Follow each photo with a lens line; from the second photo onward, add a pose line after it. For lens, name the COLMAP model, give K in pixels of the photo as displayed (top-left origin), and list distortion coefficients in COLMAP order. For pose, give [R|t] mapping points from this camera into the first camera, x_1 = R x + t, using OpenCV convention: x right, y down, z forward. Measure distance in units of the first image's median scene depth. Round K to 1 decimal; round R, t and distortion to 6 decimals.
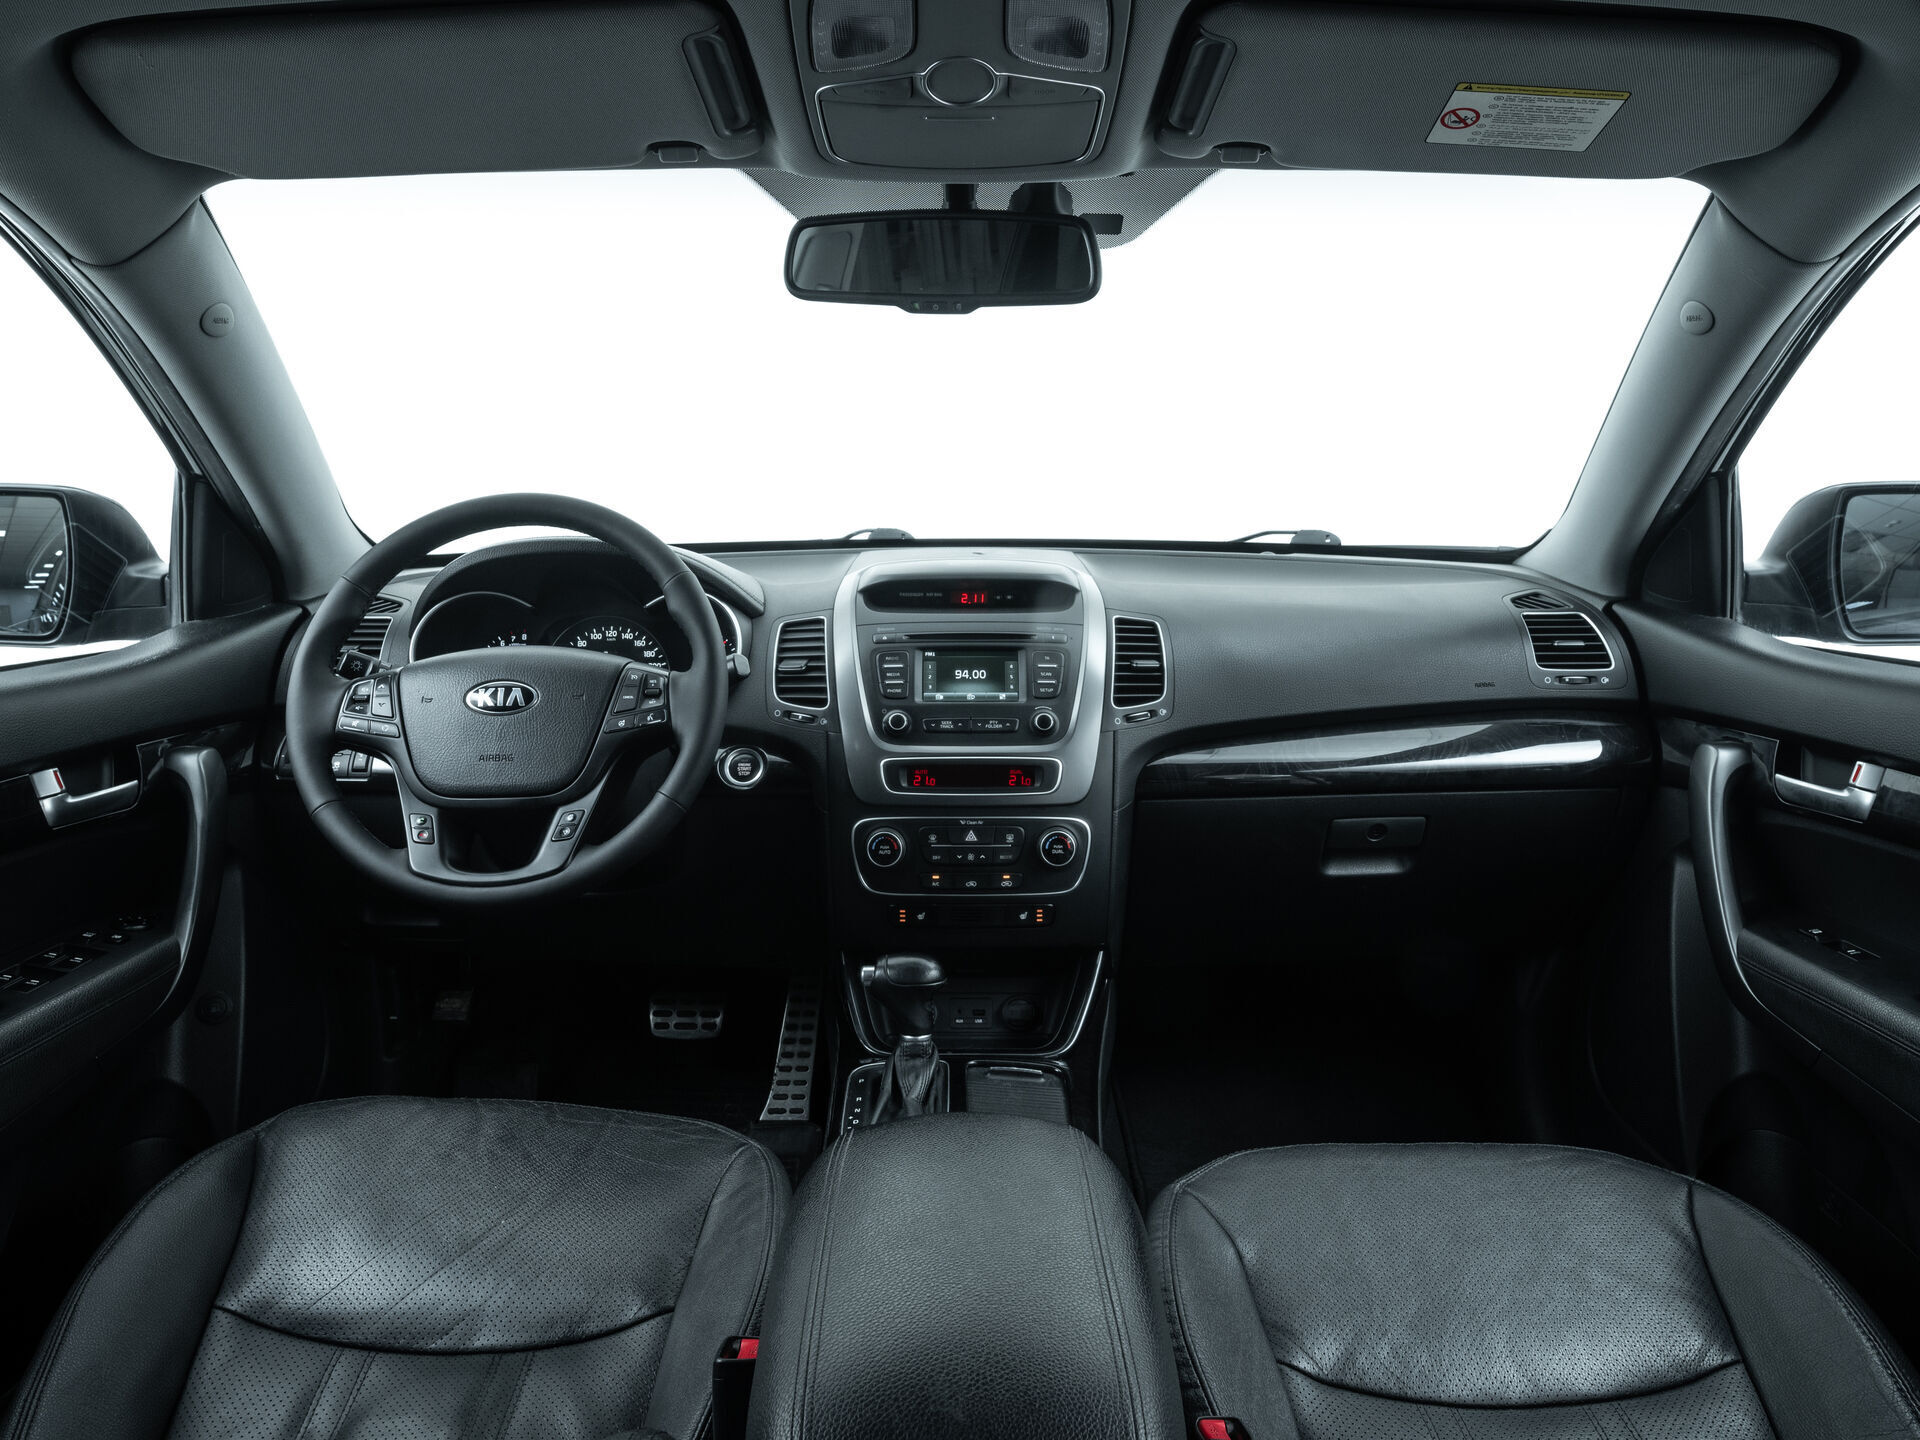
lens RADIAL K [[1288.8, 0, 960.0], [0, 1288.8, 720.0], [0, 0, 1]] dist [-0.021695, -0.001216]
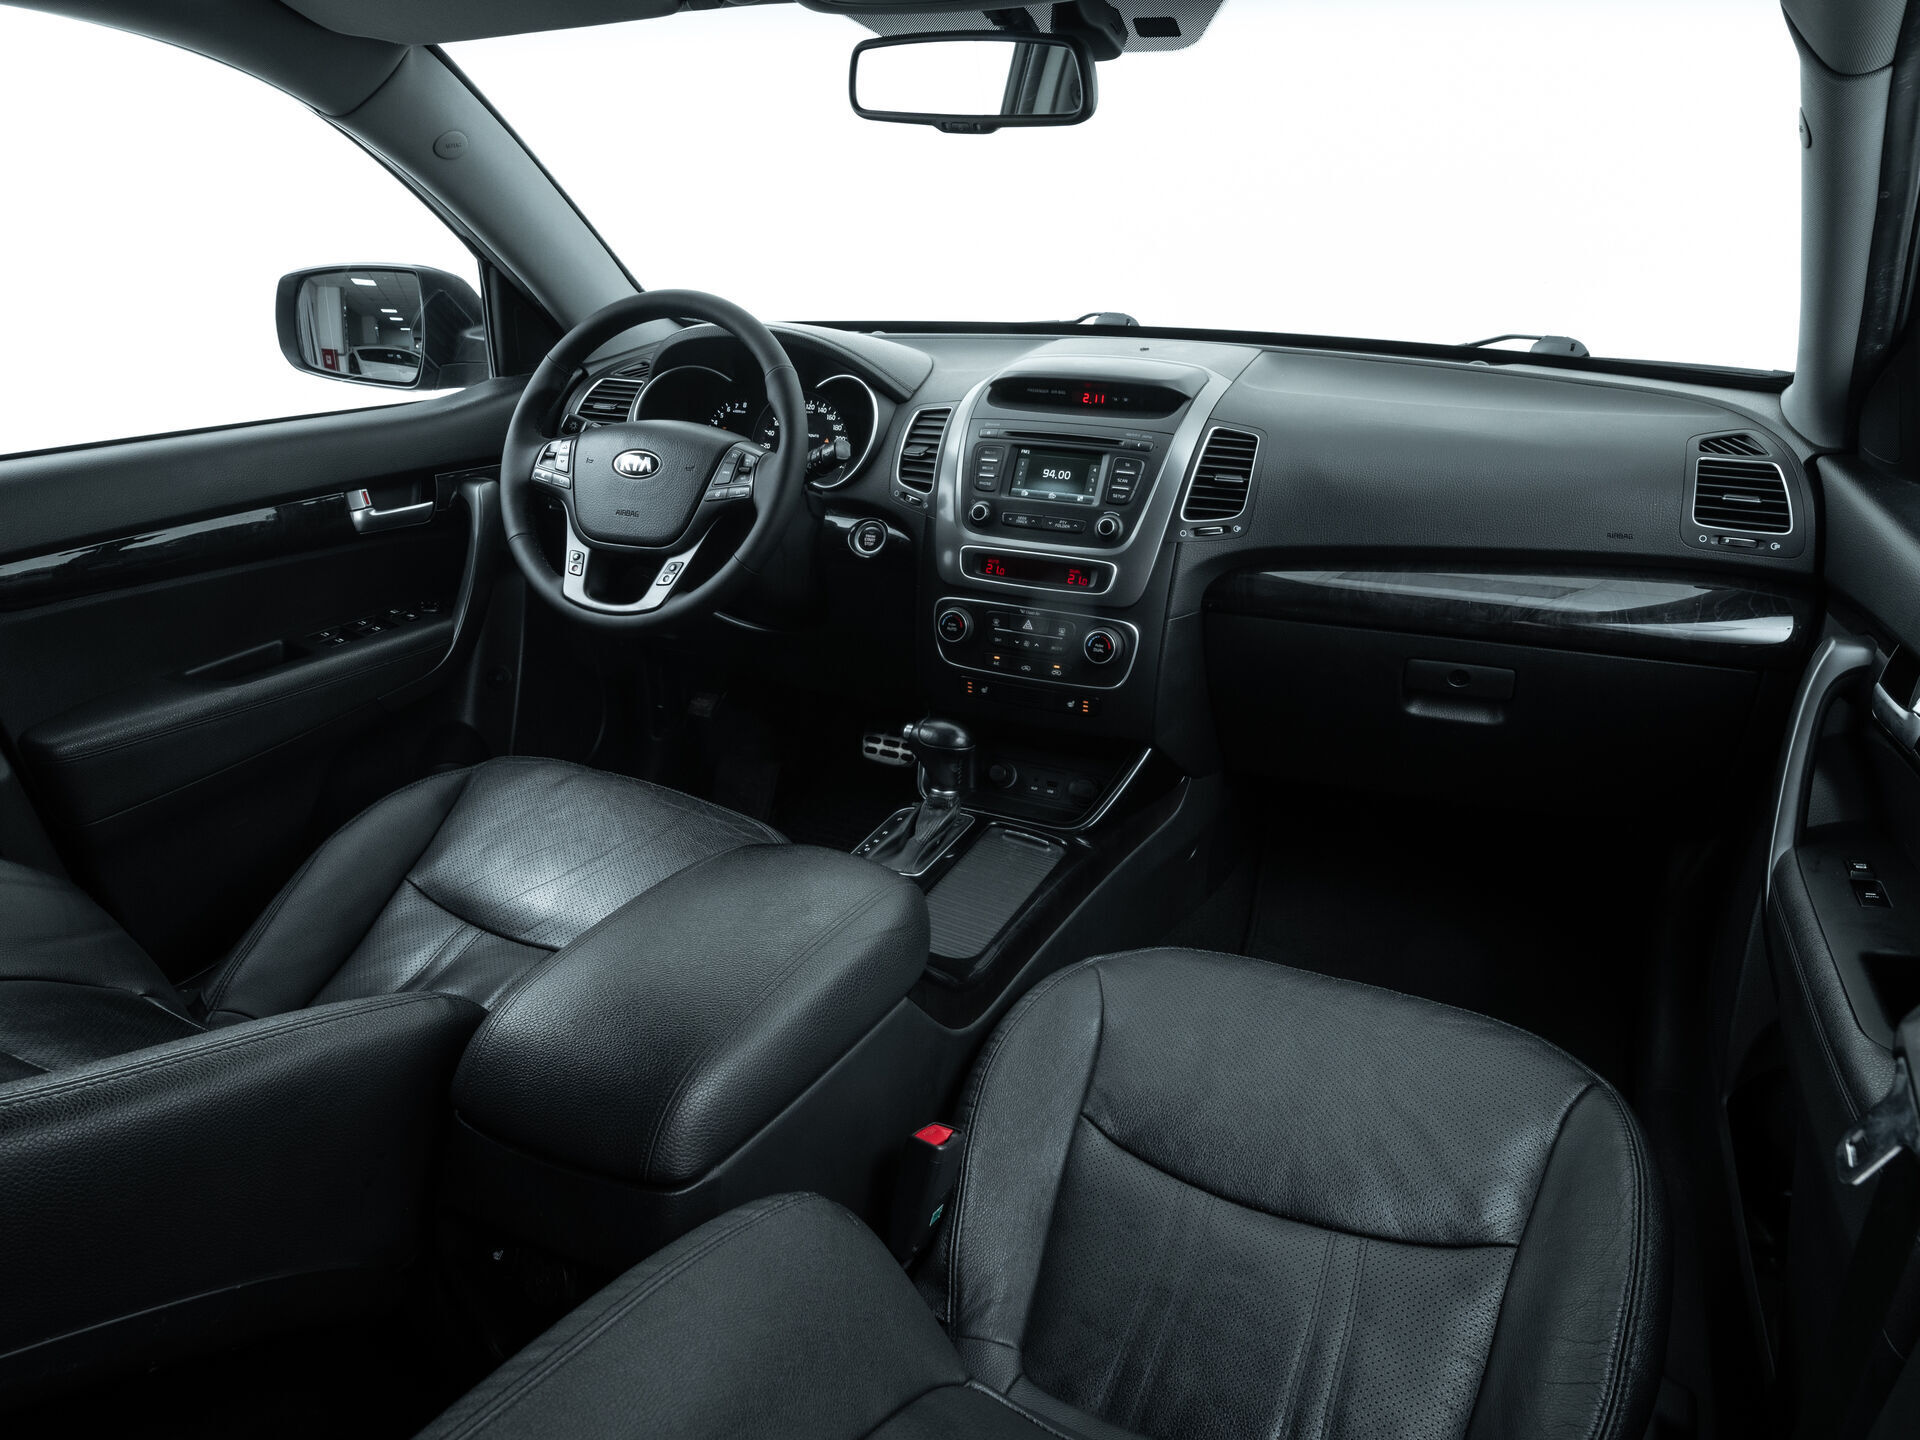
lens RADIAL K [[1288.8, 0, 960.0], [0, 1288.8, 720.0], [0, 0, 1]] dist [-0.021695, -0.001216]
pose [[0.908270, 0.162717, -0.385447, 0.382862], [-0.084366, 0.973578, 0.212198, -0.057416], [0.409791, -0.160214, 0.897999, -0.017756]]
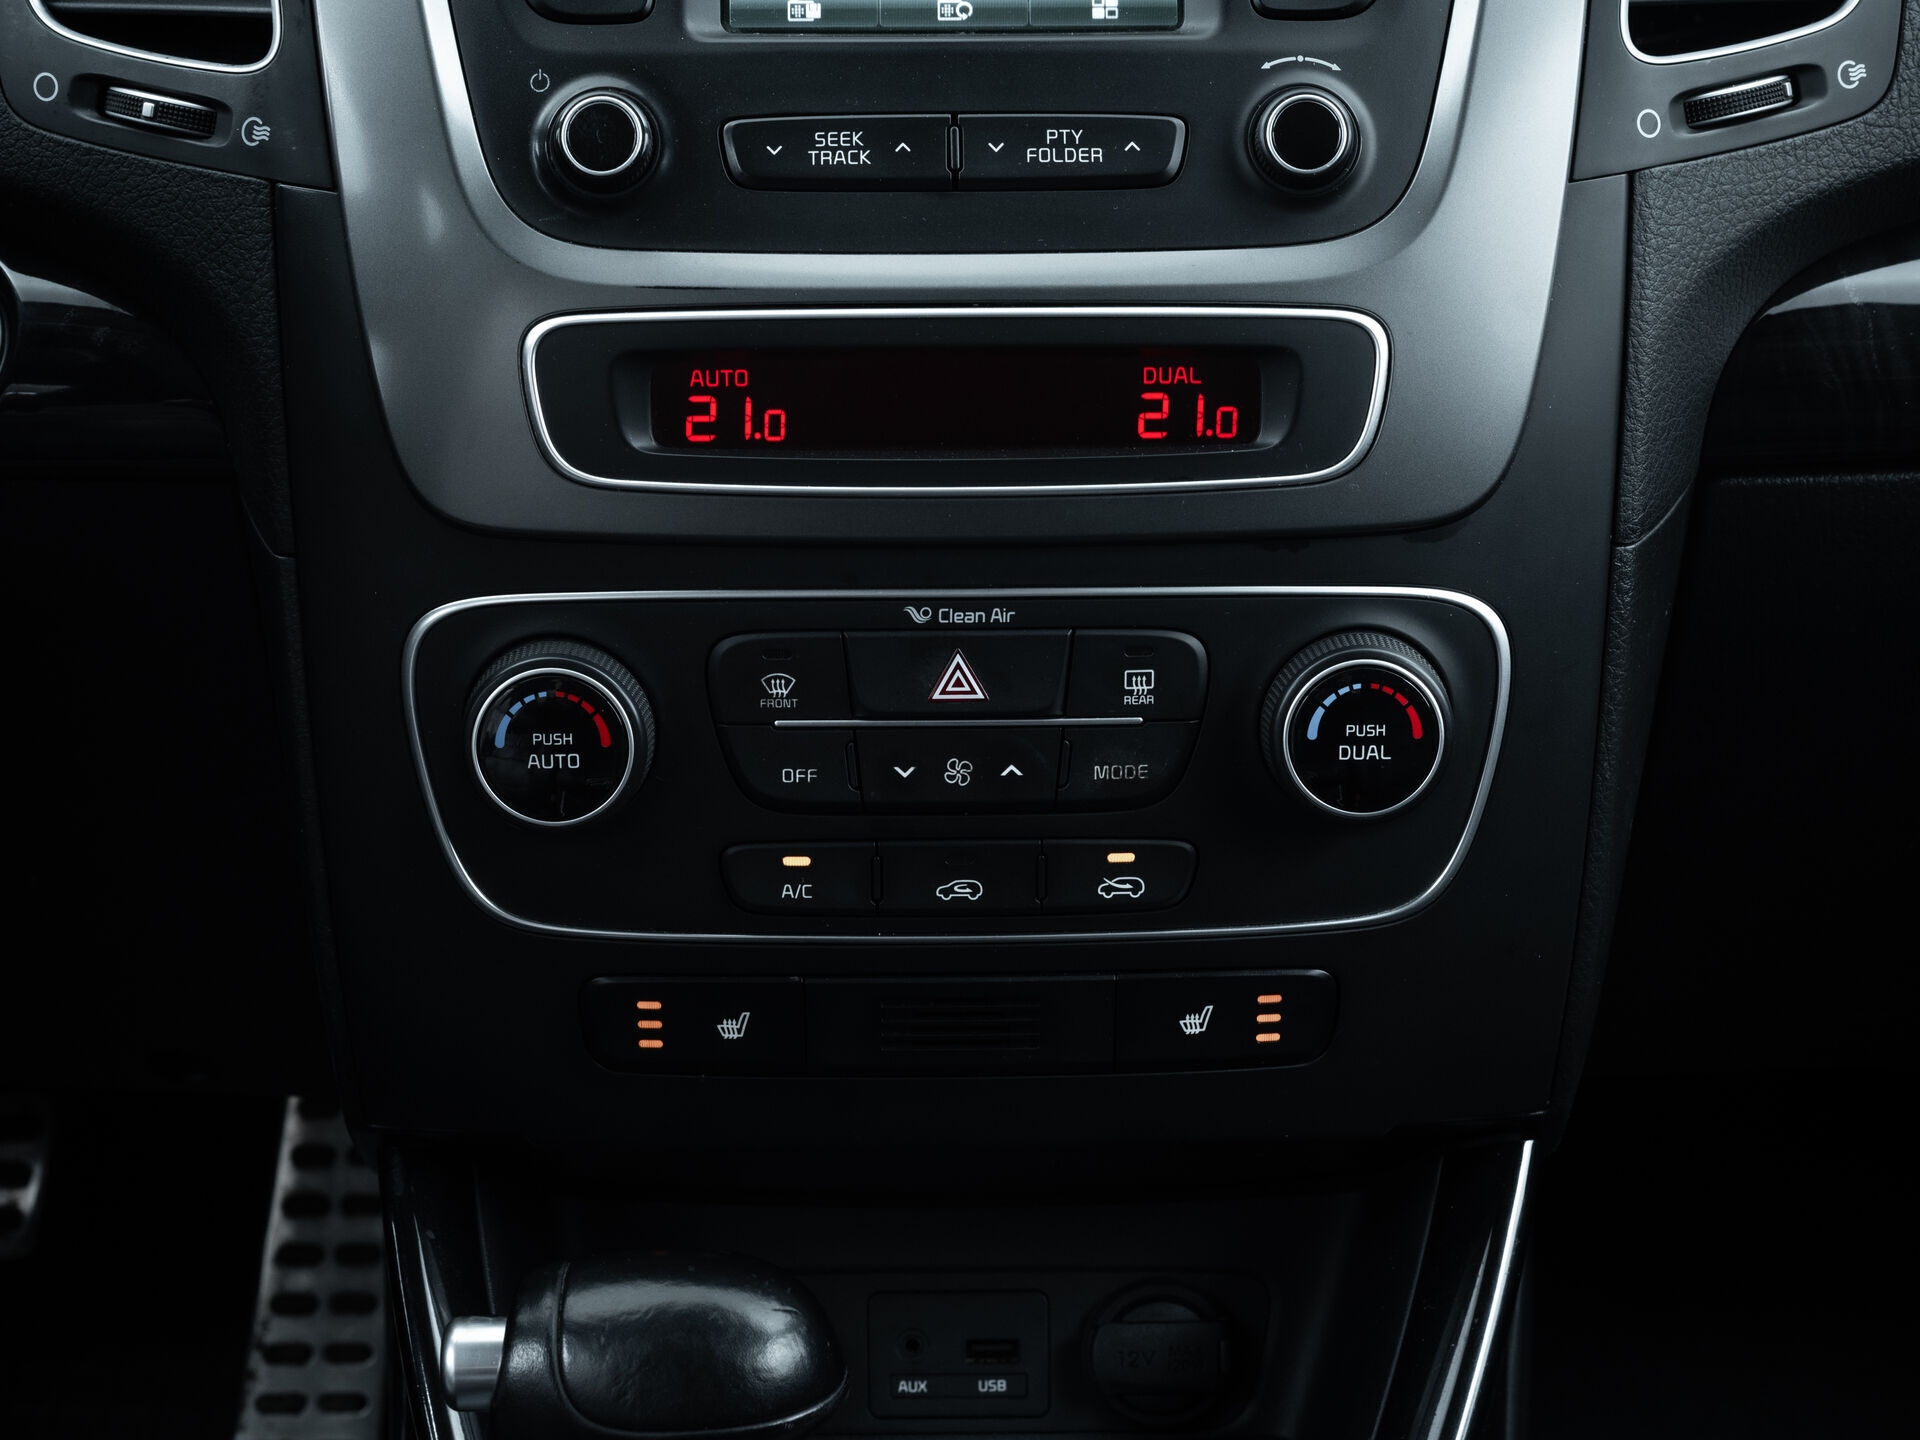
lens RADIAL K [[3292.7, 0, 960.0], [0, 3292.7, 720.0], [0, 0, 1]] dist [0.000934, -0.013794]
pose [[0.999940, -0.005665, 0.009366, 0.003679], [0.003442, 0.974977, 0.222279, -0.024320], [-0.010390, -0.222233, 0.974938, 0.456114]]
